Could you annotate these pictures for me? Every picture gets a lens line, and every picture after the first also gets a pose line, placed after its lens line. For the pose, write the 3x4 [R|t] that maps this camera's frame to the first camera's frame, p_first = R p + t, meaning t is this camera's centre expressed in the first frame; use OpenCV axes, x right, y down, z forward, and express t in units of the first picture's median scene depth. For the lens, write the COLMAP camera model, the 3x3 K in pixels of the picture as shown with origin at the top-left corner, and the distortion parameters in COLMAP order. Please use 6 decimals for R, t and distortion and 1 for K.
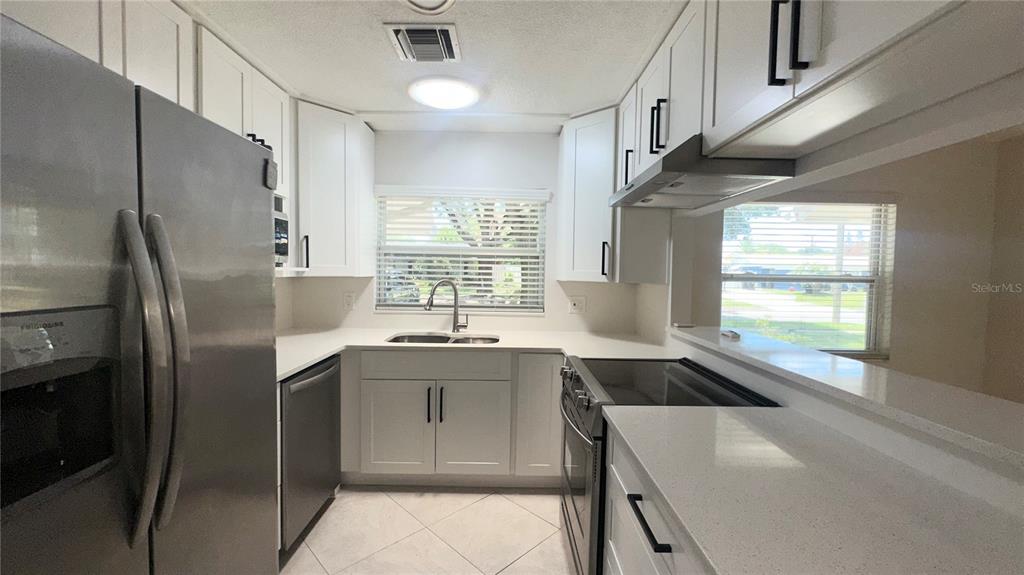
lens RADIAL K [[407.3, 0, 509.9], [0, 407.3, 285.2], [0, 0, 1]] dist [-0.003701, 0.000358]
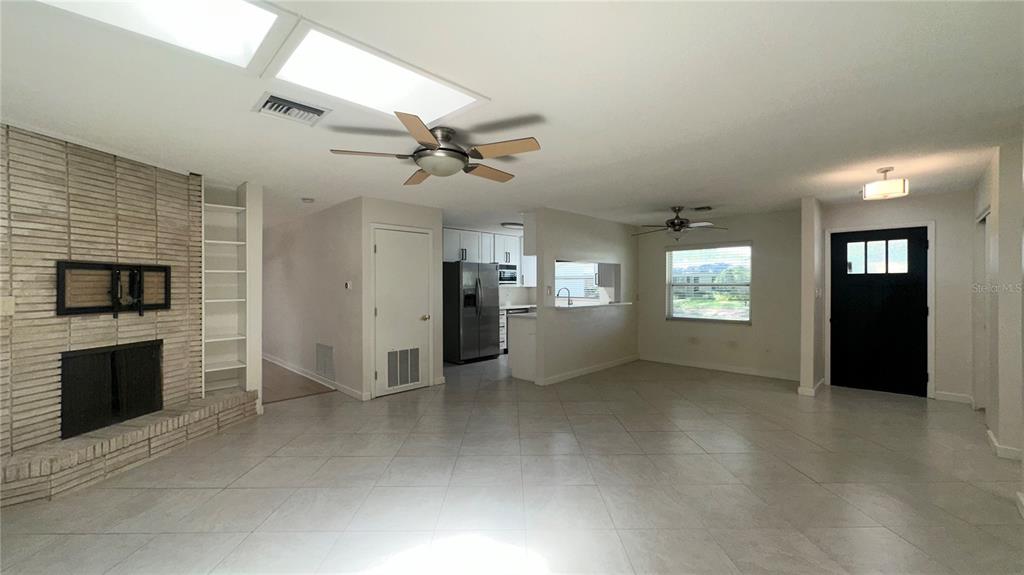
lens RADIAL K [[407.3, 0, 511.8], [0, 407.3, 288.2], [0, 0, 1]] dist [-0.003701, 0.000358]
pose [[0.705463, -0.011467, -0.708654, 1.626567], [-0.013117, 0.999487, -0.029232, 0.079387], [0.708625, 0.029917, 0.704951, -1.302718]]
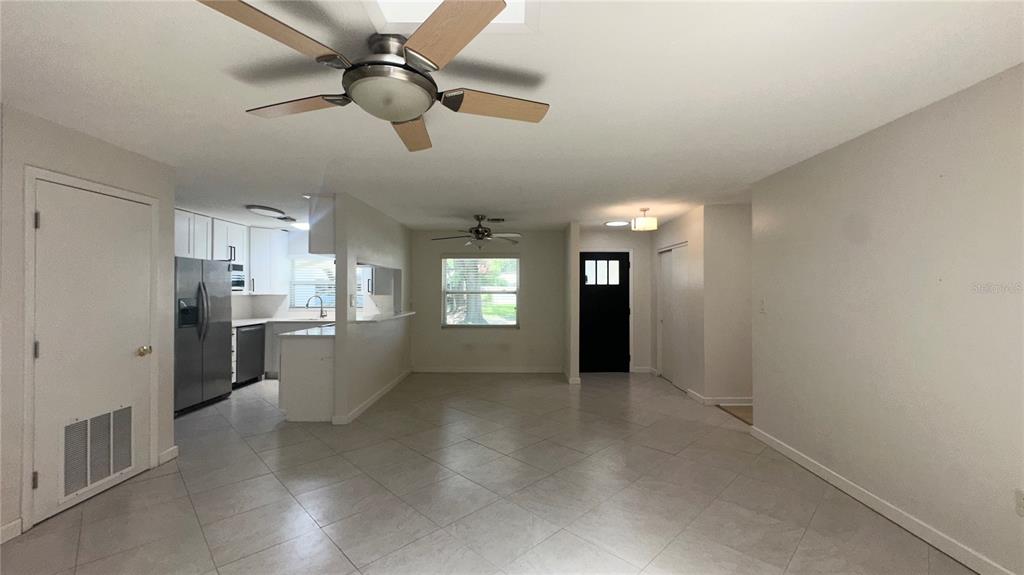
lens RADIAL K [[407.3, 0, 512.1], [0, 407.3, 289.9], [0, 0, 1]] dist [-0.003701, 0.000358]
pose [[0.999795, -0.013072, -0.015474, 1.005537], [0.012462, 0.999166, -0.038883, 0.059368], [0.015970, 0.038683, 0.999124, -1.318256]]
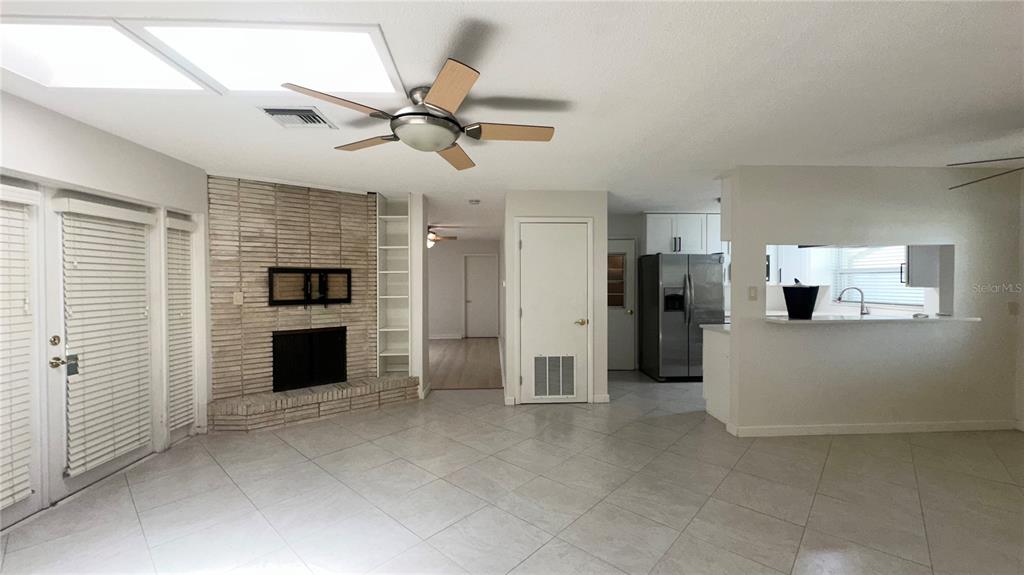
lens RADIAL K [[407.3, 0, 511.4], [0, 407.3, 288.1], [0, 0, 1]] dist [-0.003701, 0.000358]
pose [[0.041761, 0.000328, -0.999128, 1.603348], [-0.033032, 0.999454, -0.001053, 0.043991], [0.998581, 0.033047, 0.041749, -0.610786]]
